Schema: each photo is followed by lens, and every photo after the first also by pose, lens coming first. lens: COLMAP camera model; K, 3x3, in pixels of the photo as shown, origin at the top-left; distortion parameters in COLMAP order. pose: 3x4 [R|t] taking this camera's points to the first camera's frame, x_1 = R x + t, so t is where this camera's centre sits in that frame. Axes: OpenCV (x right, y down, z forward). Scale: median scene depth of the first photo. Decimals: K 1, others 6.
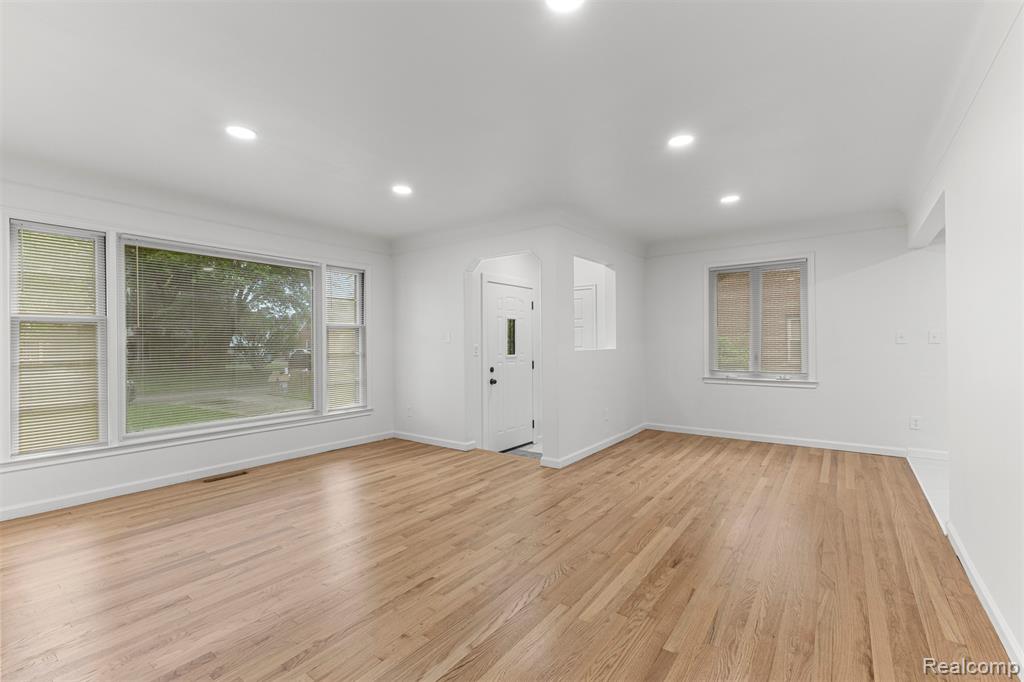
lens RADIAL K [[444.6, 0, 512.0], [0, 444.6, 341.0], [0, 0, 1]] dist [0.010180, -0.000247]
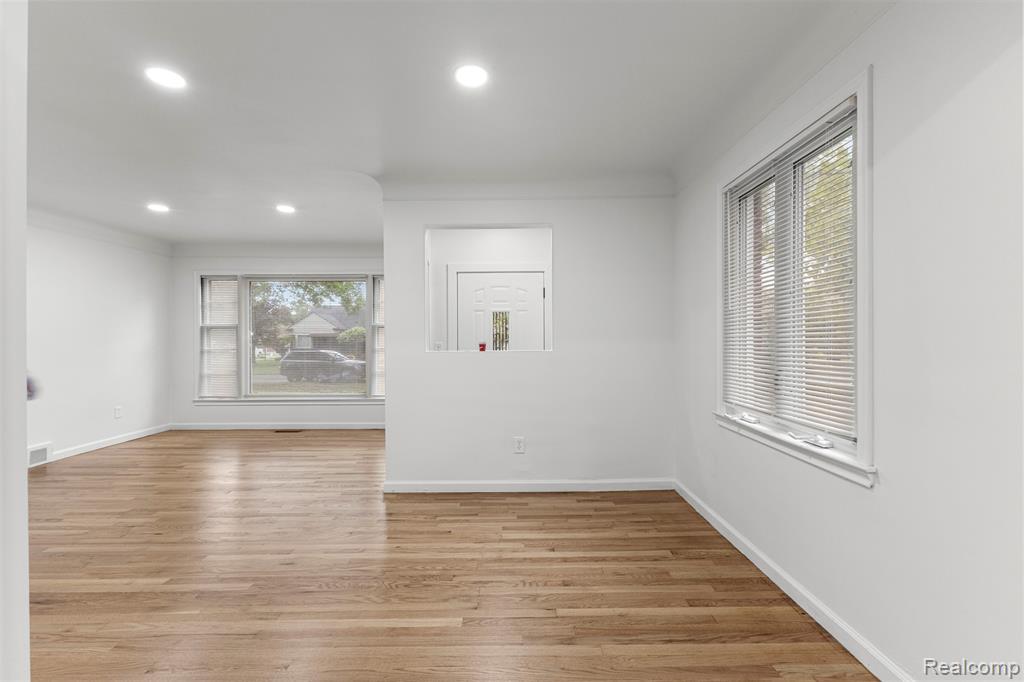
lens RADIAL K [[435.7, 0, 514.1], [0, 435.7, 342.5], [0, 0, 1]] dist [0.001947, 0.000343]
pose [[0.603748, 0.012242, -0.797081, 1.024901], [0.001846, 0.999858, 0.016754, -0.010821], [0.797173, -0.011587, 0.603640, 0.793709]]
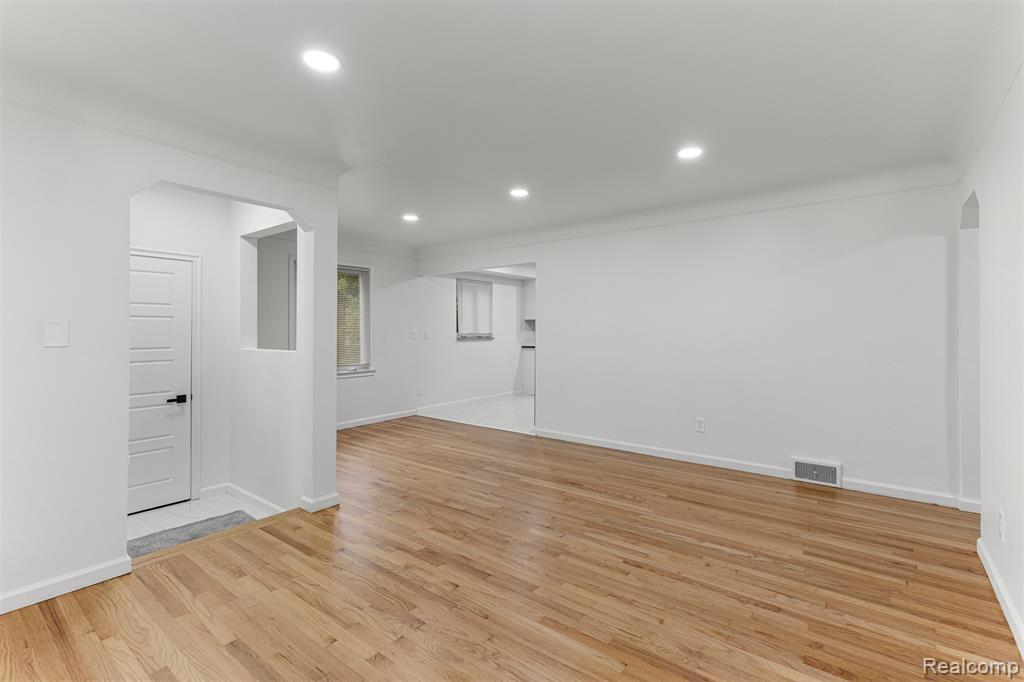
lens RADIAL K [[462.6, 0, 523.1], [0, 462.6, 329.3], [0, 0, 1]] dist [0.002529, 0.000235]
pose [[0.005631, 0.011148, 0.999922, -0.801367], [-0.000838, 0.999938, -0.011143, -0.012335], [-0.999984, -0.000776, 0.005640, 0.758639]]
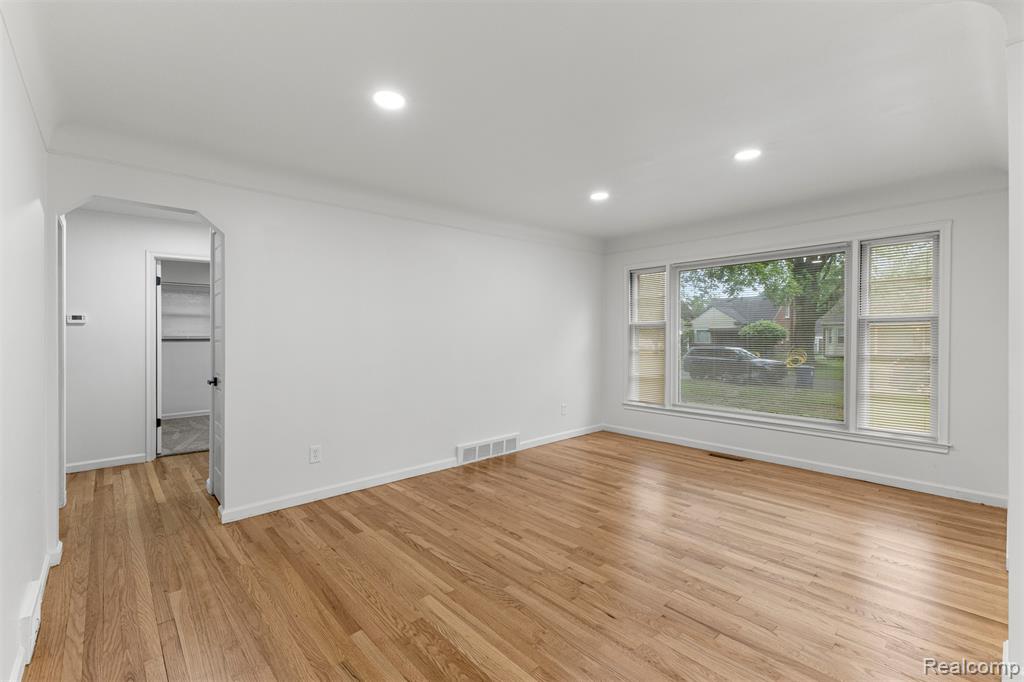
lens RADIAL K [[444.1, 0, 514.0], [0, 444.1, 336.5], [0, 0, 1]] dist [0.014979, -0.007168]
pose [[-0.192398, 0.011917, -0.981245, 0.633943], [0.010505, 0.999894, 0.010083, -0.025215], [0.981261, -0.008368, -0.192503, 0.748579]]
